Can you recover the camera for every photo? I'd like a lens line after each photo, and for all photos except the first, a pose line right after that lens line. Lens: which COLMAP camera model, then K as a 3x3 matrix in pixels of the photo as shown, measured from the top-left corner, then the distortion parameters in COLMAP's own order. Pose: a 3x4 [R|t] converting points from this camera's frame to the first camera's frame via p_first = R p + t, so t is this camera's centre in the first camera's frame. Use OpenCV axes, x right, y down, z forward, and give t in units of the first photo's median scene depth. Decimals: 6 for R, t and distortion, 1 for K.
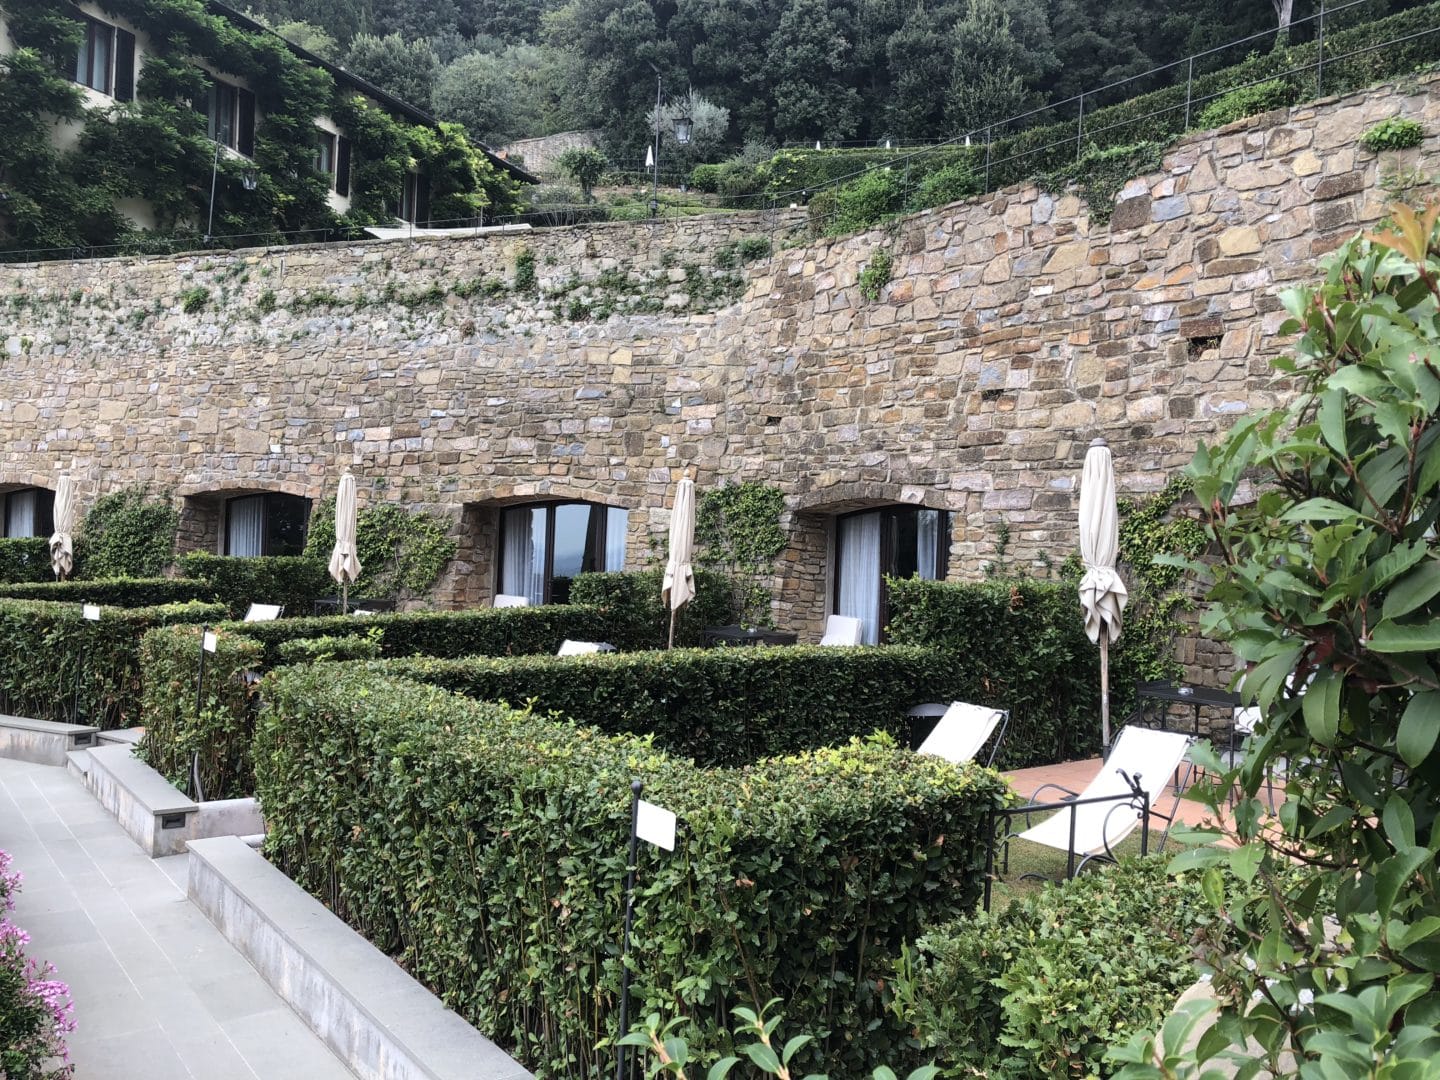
lens RADIAL K [[1182.4, 0, 726.7], [0, 1182.4, 478.6], [0, 0, 1]] dist [0.020657, -0.007844]
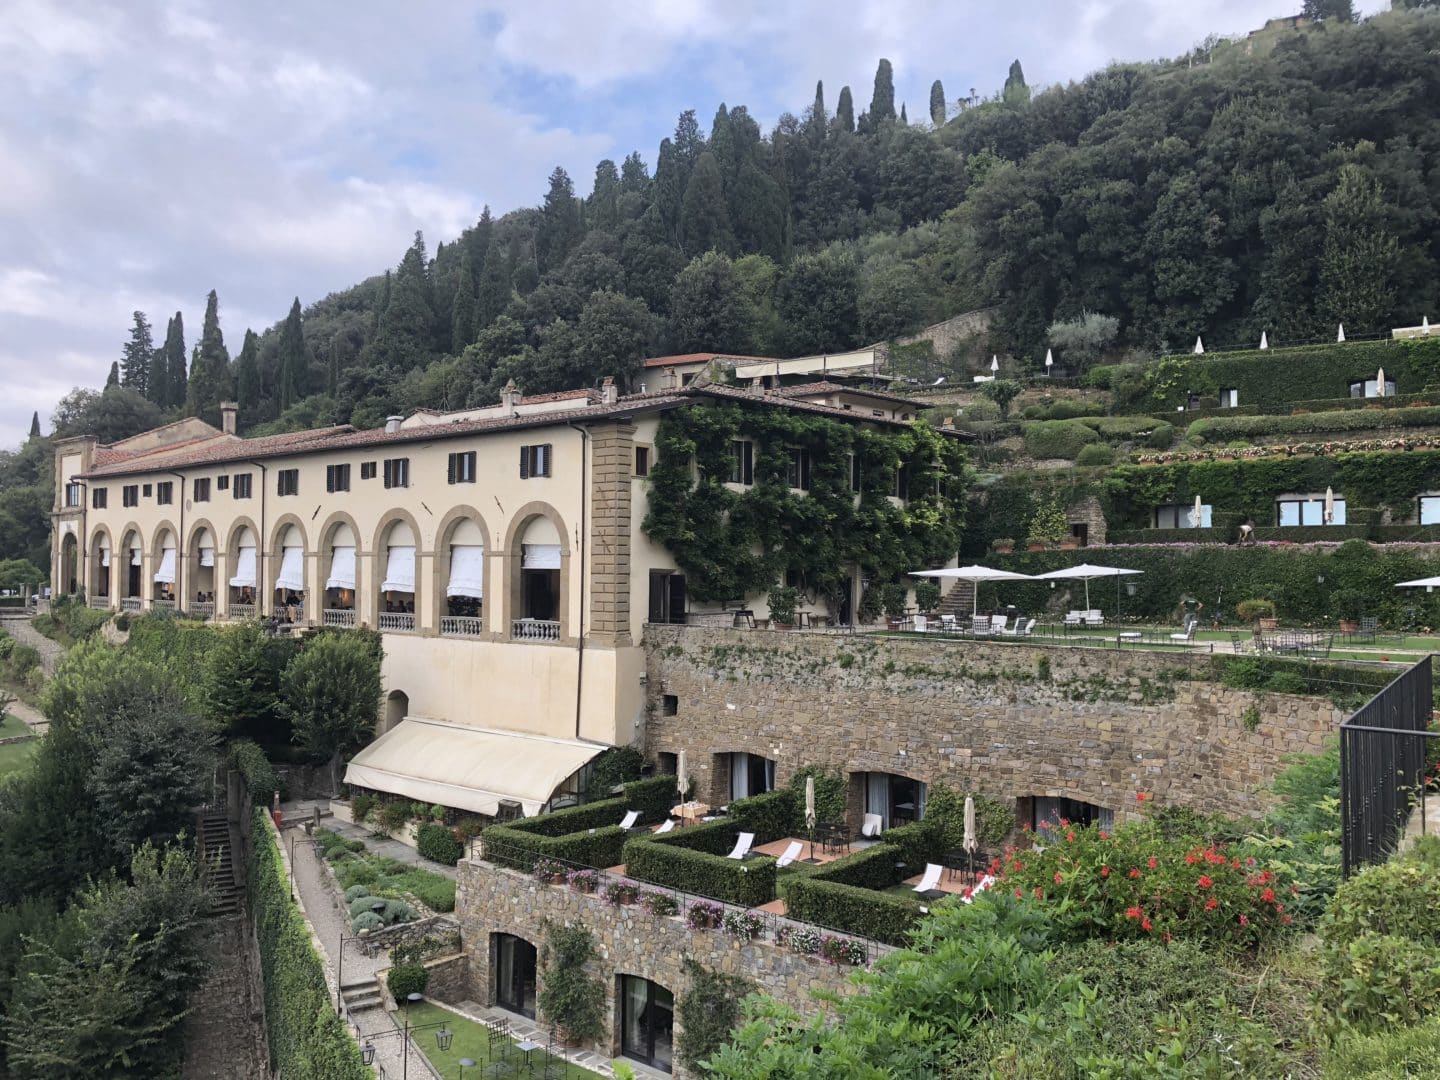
lens RADIAL K [[1182.4, 0, 733.9], [0, 1182.4, 499.7], [0, 0, 1]] dist [0.020657, -0.007844]
pose [[0.953593, -0.047044, -0.297402, -0.067963], [0.042177, 0.998851, -0.022764, -0.399016], [0.298131, 0.009165, 0.954481, -0.860265]]
